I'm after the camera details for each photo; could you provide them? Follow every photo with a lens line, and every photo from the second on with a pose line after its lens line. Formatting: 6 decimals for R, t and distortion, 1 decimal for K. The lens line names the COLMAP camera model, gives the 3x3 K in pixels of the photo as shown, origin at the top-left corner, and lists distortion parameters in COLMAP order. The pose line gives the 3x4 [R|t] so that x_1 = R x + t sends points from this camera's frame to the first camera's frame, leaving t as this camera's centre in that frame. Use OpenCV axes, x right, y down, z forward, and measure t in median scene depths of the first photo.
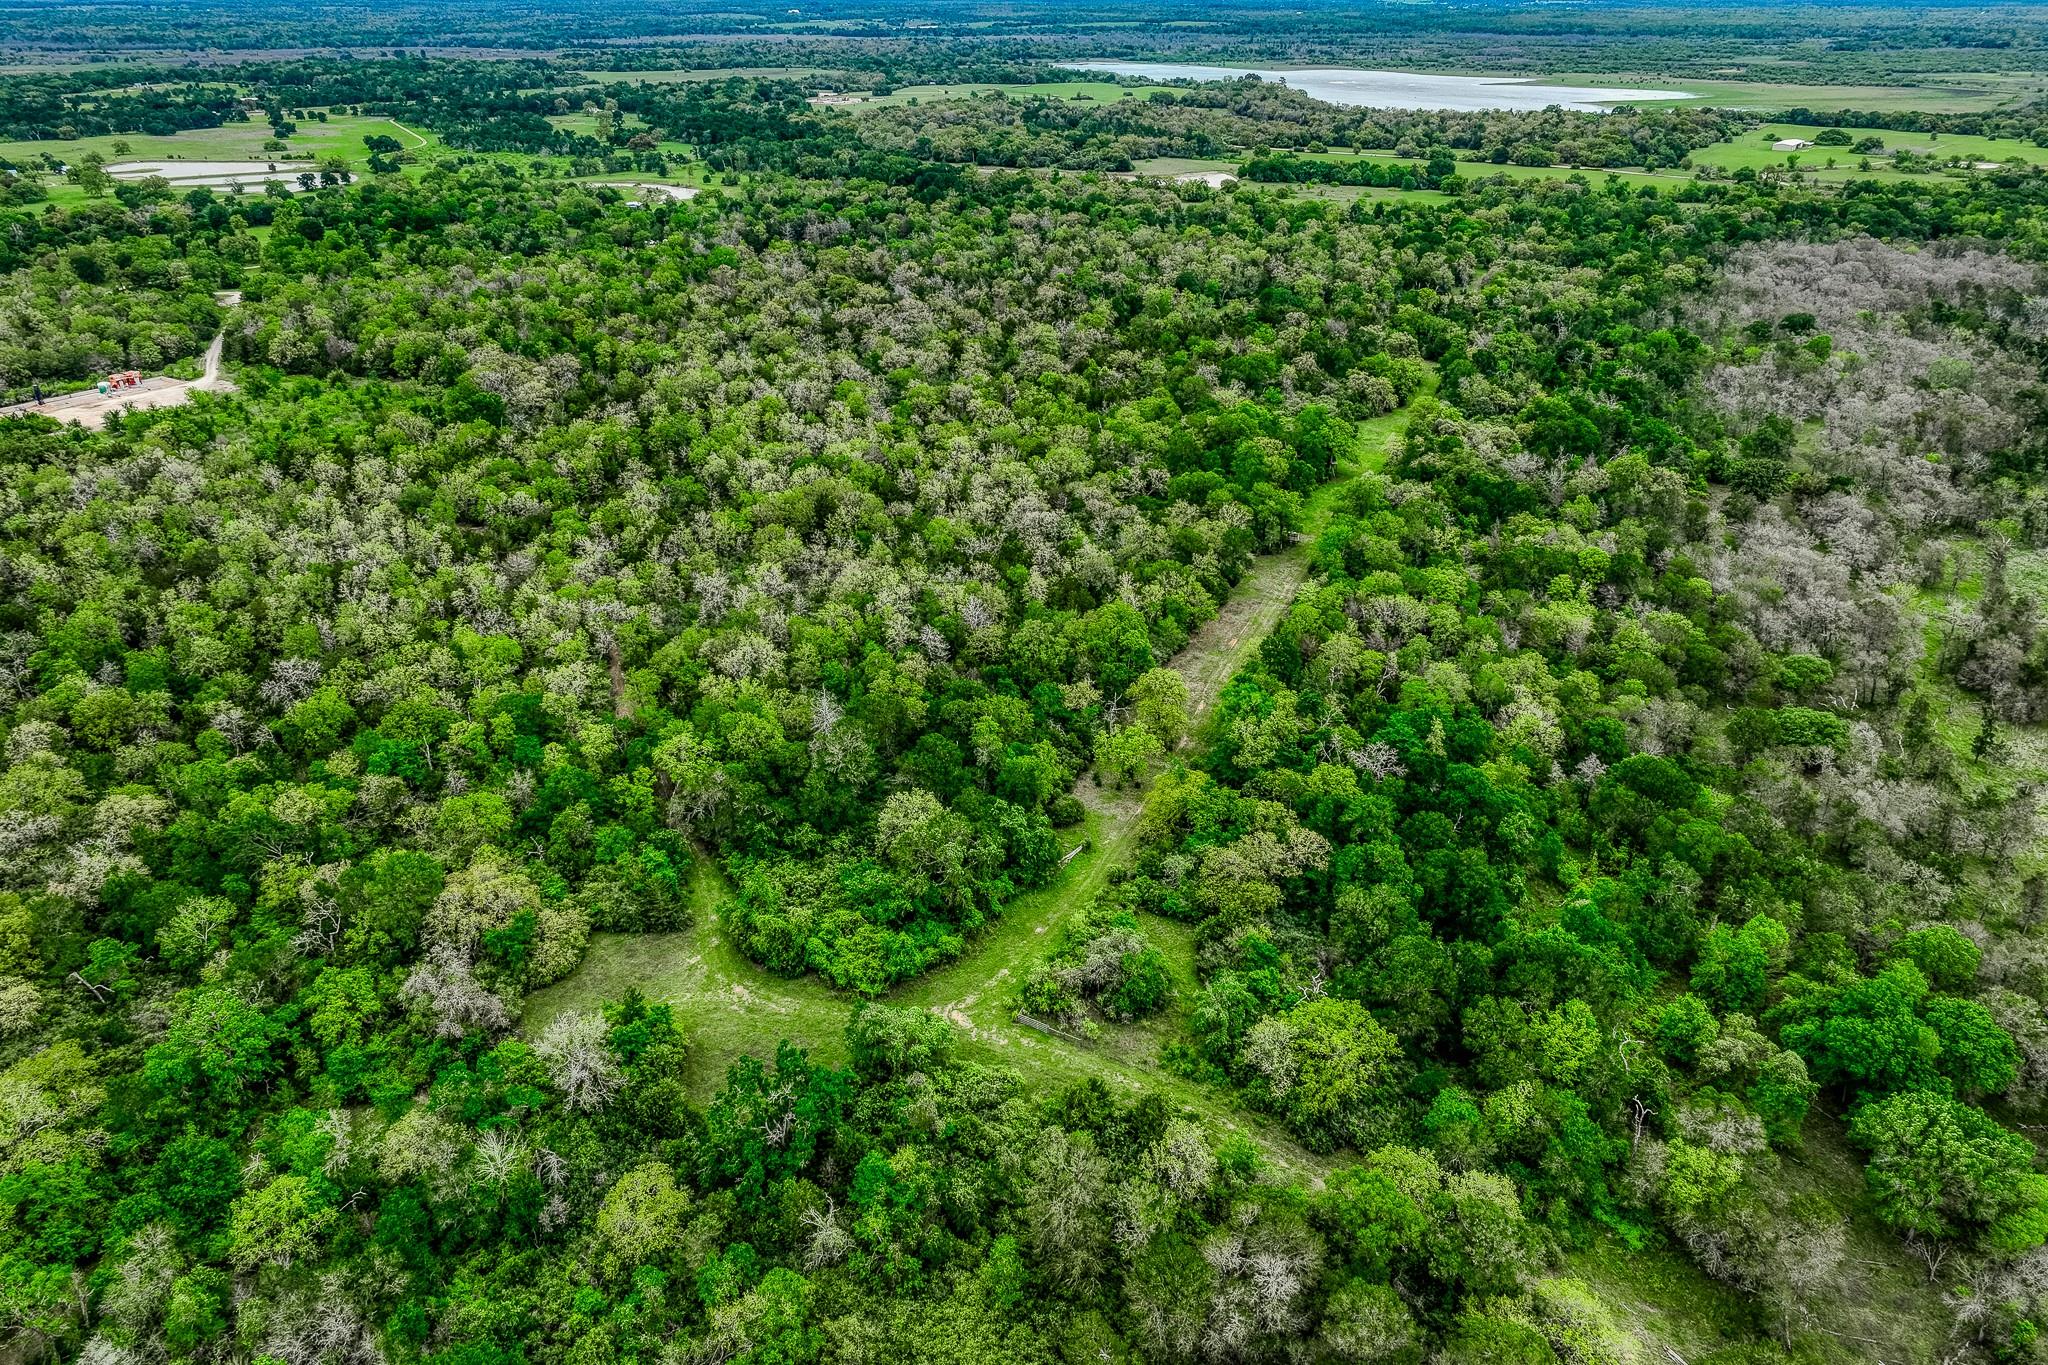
lens RADIAL K [[1467.4, 0, 1024.0], [0, 1467.4, 682.5], [0, 0, 1]] dist [0.001010, 0.014431]
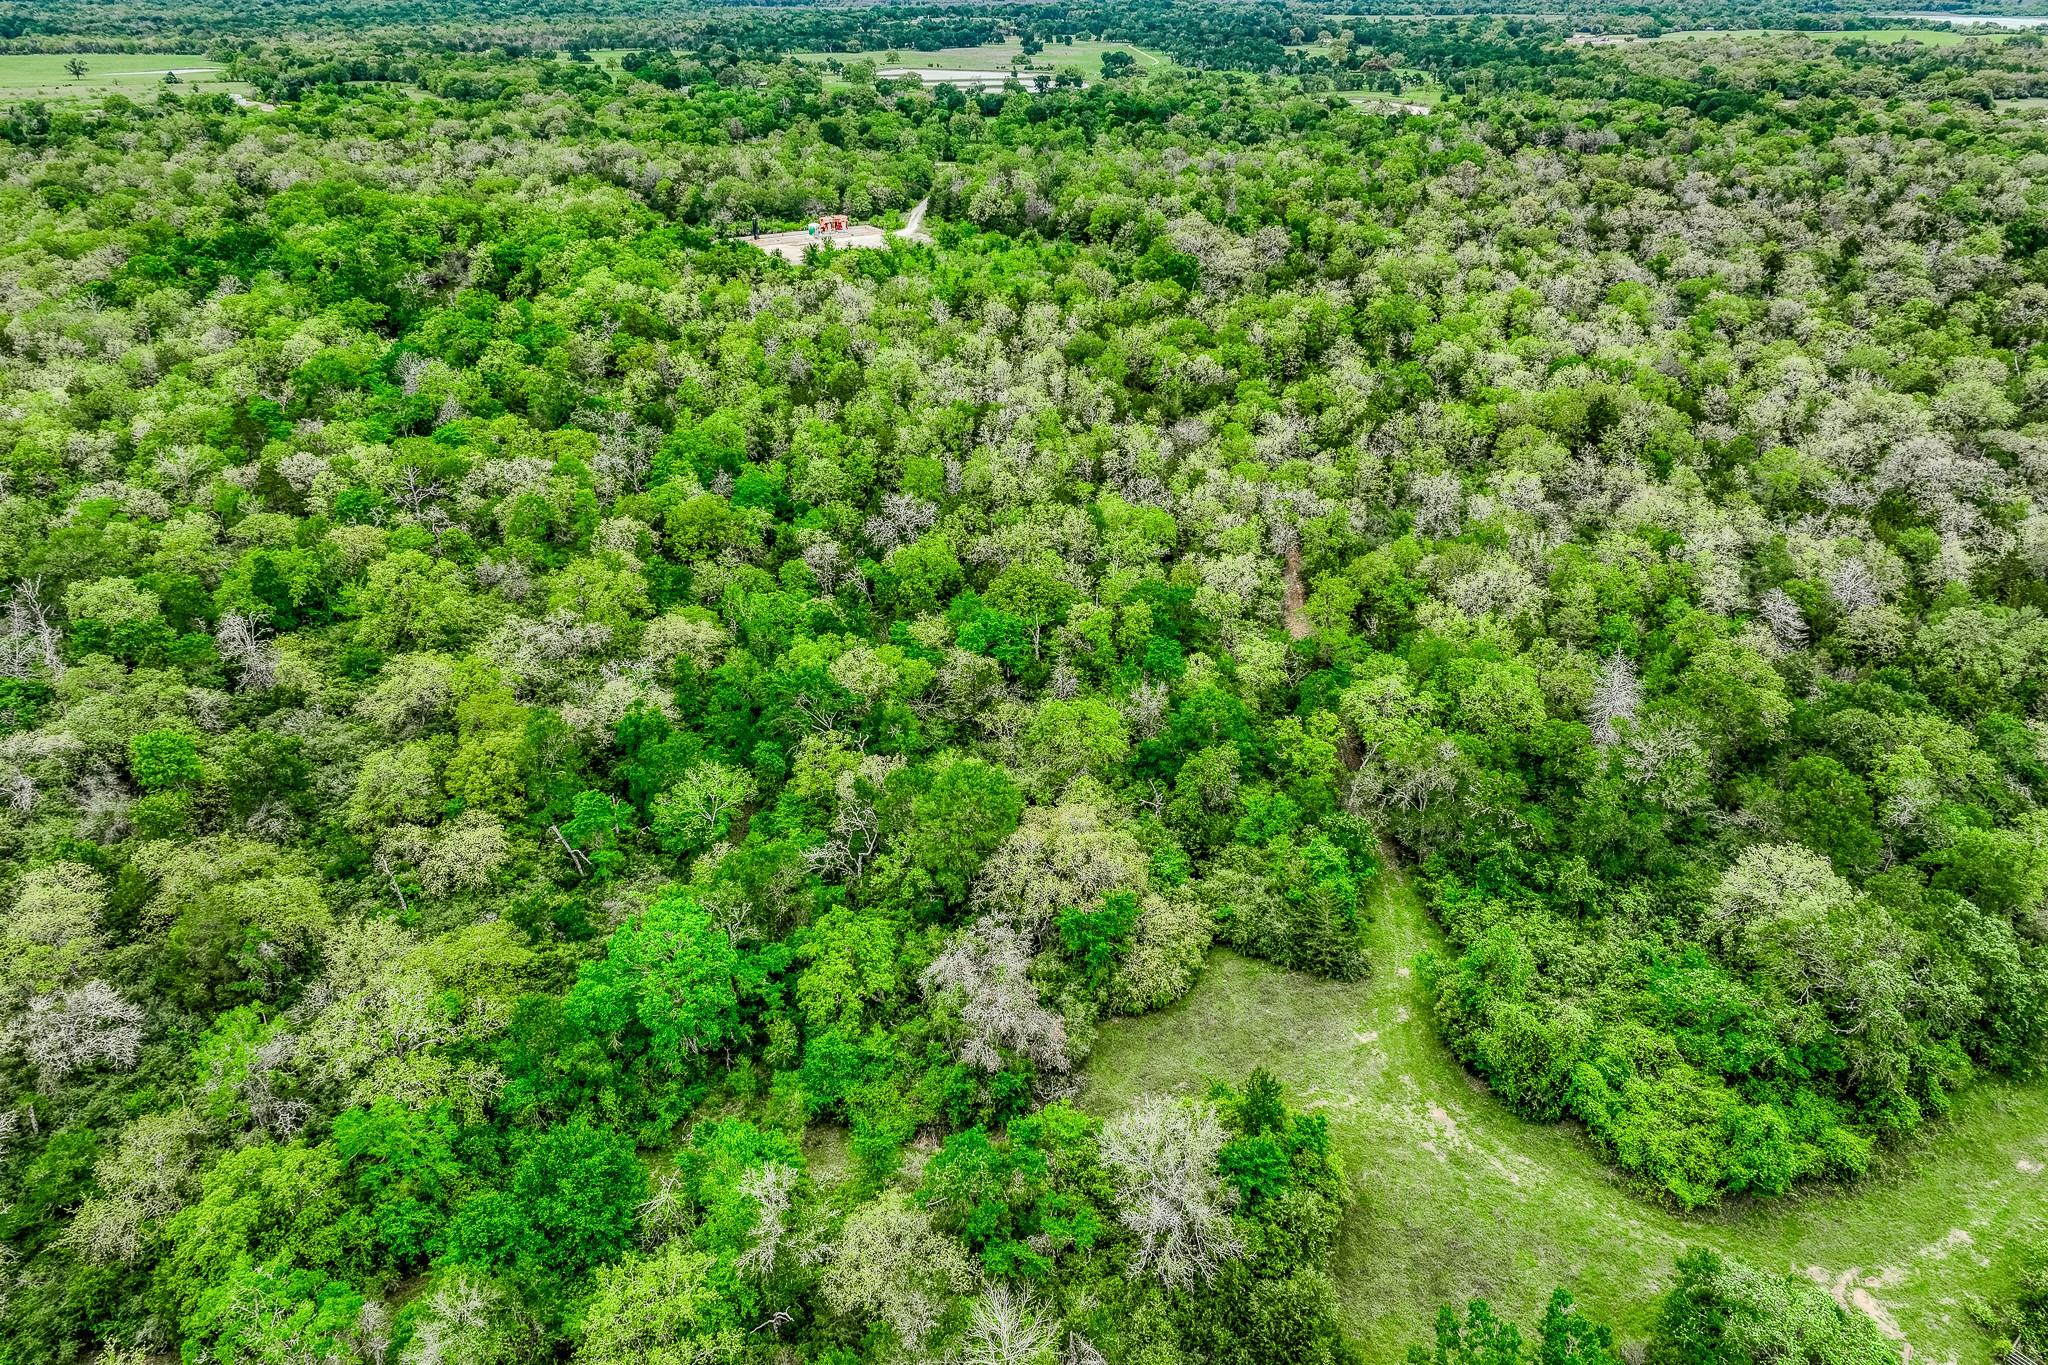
lens RADIAL K [[1467.4, 0, 1024.0], [0, 1467.4, 682.5], [0, 0, 1]] dist [0.001010, 0.014431]
pose [[0.901279, 0.192093, -0.388325, -0.103103], [-0.185813, 0.981097, 0.054060, 0.027364], [0.391369, 0.023433, 0.919936, 0.272508]]
